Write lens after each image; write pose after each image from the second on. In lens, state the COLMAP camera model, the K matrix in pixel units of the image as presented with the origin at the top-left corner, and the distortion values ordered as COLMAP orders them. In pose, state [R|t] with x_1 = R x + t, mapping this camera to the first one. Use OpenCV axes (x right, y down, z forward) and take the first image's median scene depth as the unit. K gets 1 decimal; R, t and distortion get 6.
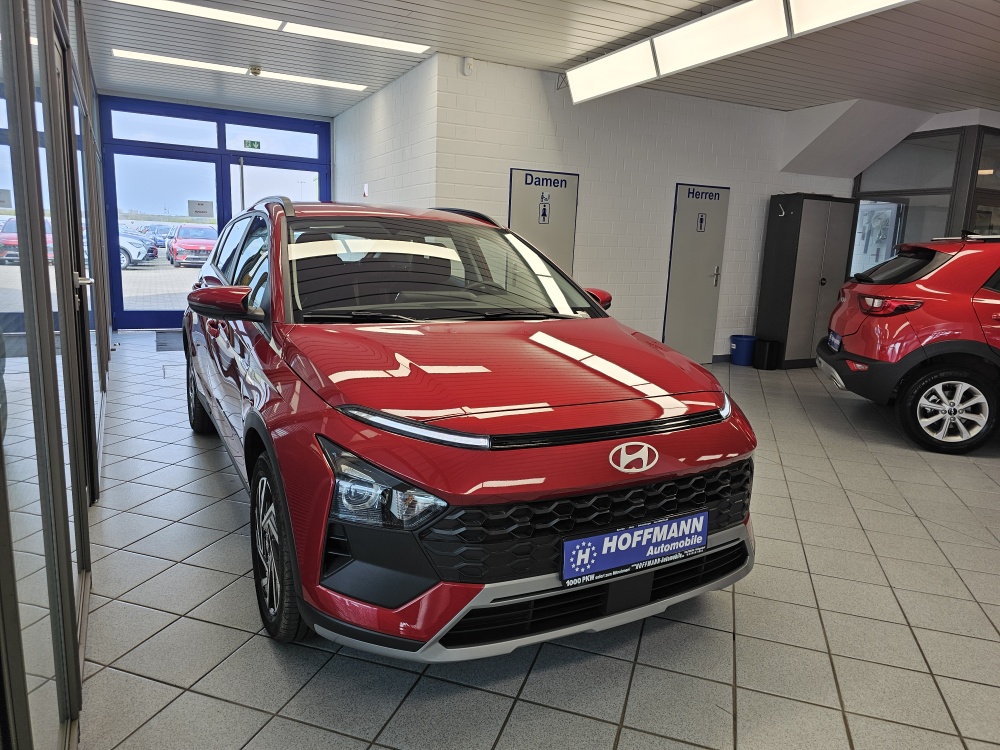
lens RADIAL K [[684.5, 0, 497.9], [0, 684.5, 378.4], [0, 0, 1]] dist [0.063276, -0.065085]
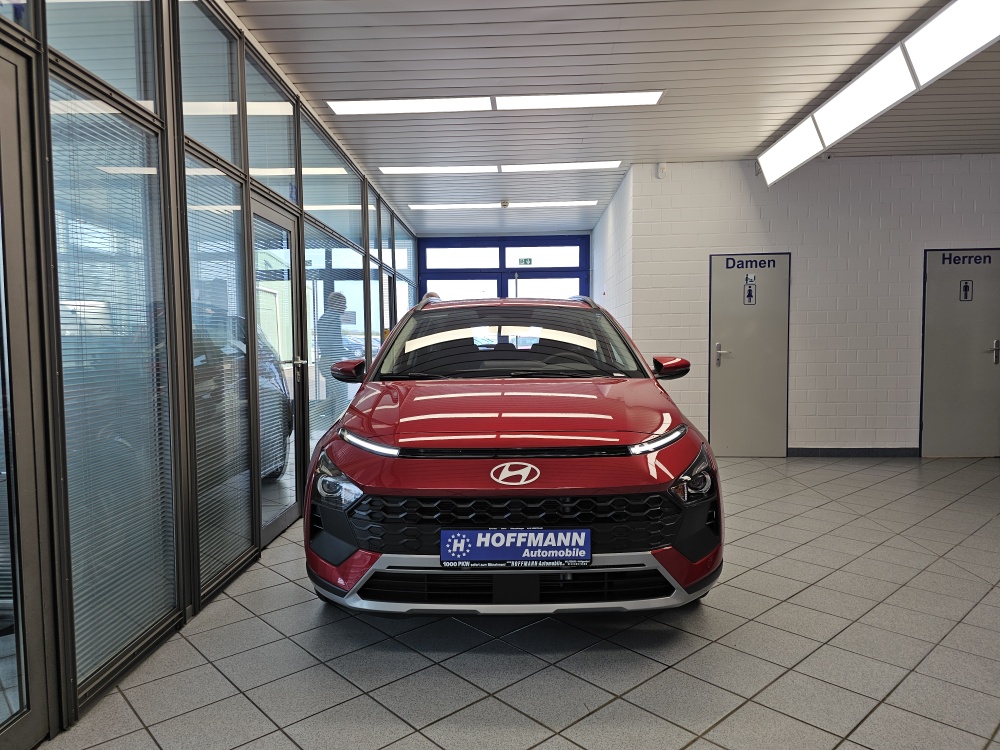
lens RADIAL K [[684.5, 0, 482.1], [0, 684.5, 391.2], [0, 0, 1]] dist [0.063276, -0.065085]
pose [[0.860018, -0.011821, -0.510126, 0.787384], [-0.054601, 0.991860, -0.115035, 0.113853], [0.507334, 0.126785, 0.852372, -0.104860]]
